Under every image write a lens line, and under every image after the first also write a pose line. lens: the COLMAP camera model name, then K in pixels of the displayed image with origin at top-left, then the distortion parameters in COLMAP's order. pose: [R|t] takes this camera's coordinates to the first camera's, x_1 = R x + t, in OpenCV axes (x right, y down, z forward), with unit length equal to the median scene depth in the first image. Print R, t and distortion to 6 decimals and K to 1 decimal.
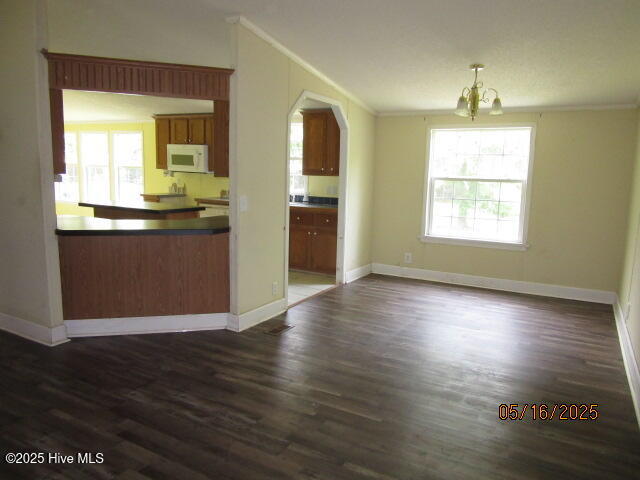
lens RADIAL K [[485.4, 0, 302.3], [0, 485.4, 238.2], [0, 0, 1]] dist [0.000654, -0.001637]
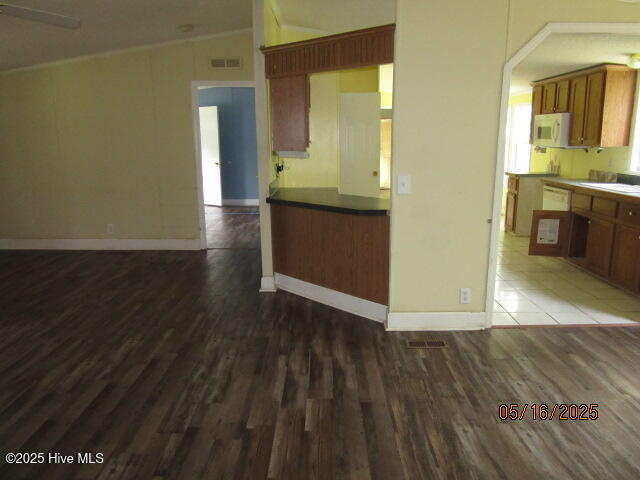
lens RADIAL K [[477.0, 0, 320.0], [0, 477.0, 240.0], [0, 0, 1]] dist [-0.004685, -0.007615]
pose [[0.499759, 0.149534, -0.853159, 0.520405], [-0.105127, 0.988175, 0.111618, -0.051859], [0.859761, 0.033908, 0.509569, 0.453992]]
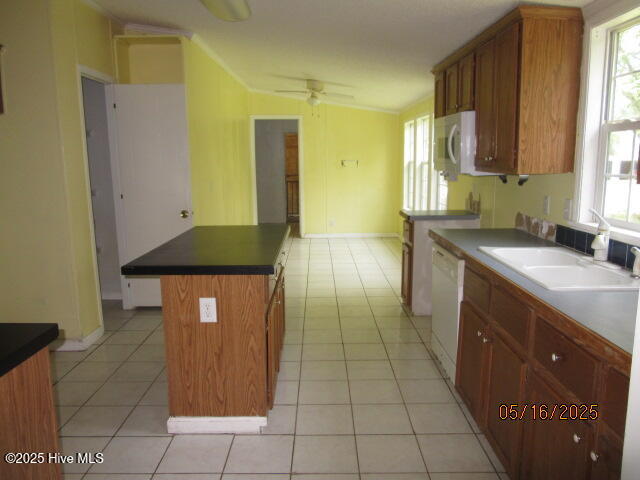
lens RADIAL K [[485.4, 0, 302.3], [0, 485.4, 238.2], [0, 0, 1]] dist [0.000654, -0.001637]
pose [[0.481130, 0.113885, -0.869220, 0.222774], [-0.107139, 0.991732, 0.070634, -0.160157], [0.870078, 0.059143, 0.489354, 1.145212]]
